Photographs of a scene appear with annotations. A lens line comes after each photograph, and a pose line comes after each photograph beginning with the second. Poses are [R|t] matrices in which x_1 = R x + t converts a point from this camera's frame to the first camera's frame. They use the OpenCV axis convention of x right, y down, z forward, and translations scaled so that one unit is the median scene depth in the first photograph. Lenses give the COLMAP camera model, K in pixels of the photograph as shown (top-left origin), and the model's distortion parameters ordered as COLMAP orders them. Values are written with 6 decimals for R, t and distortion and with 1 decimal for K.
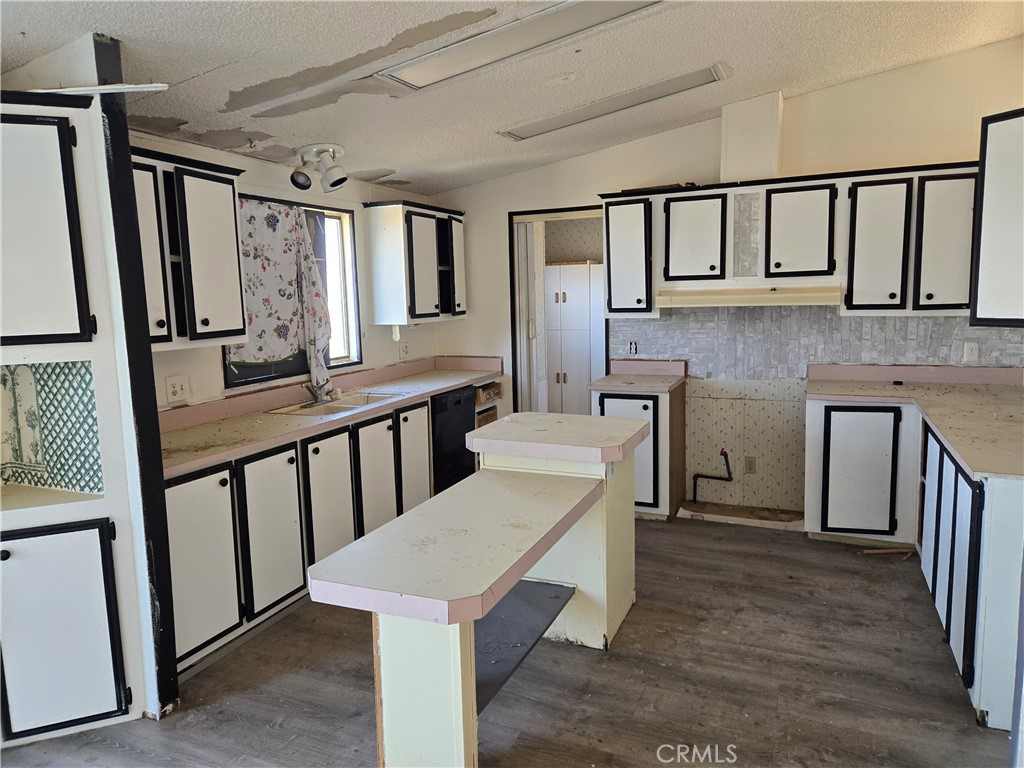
lens RADIAL K [[689.2, 0, 522.0], [0, 689.2, 382.3], [0, 0, 1]] dist [0.062811, -0.052808]
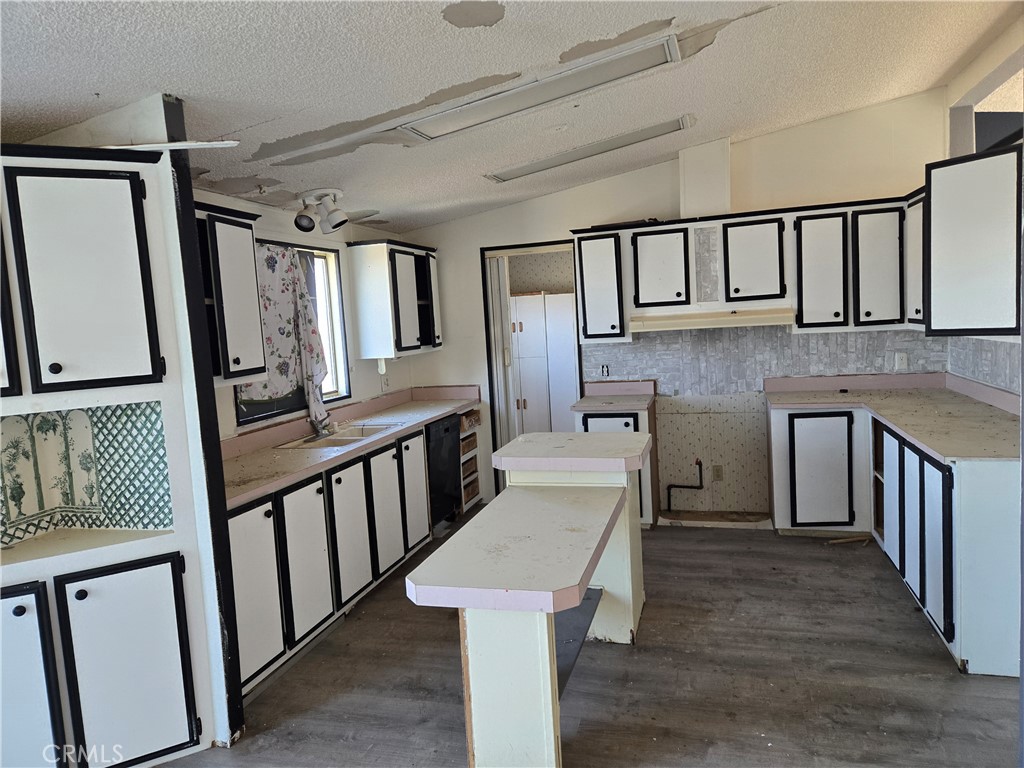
lens RADIAL K [[689.2, 0, 522.0], [0, 689.2, 382.3], [0, 0, 1]] dist [0.062811, -0.052808]
pose [[0.991255, -0.045806, 0.123752, -0.134830], [0.051272, 0.997828, -0.041352, 0.008345], [-0.121589, 0.047336, 0.991451, -0.066260]]
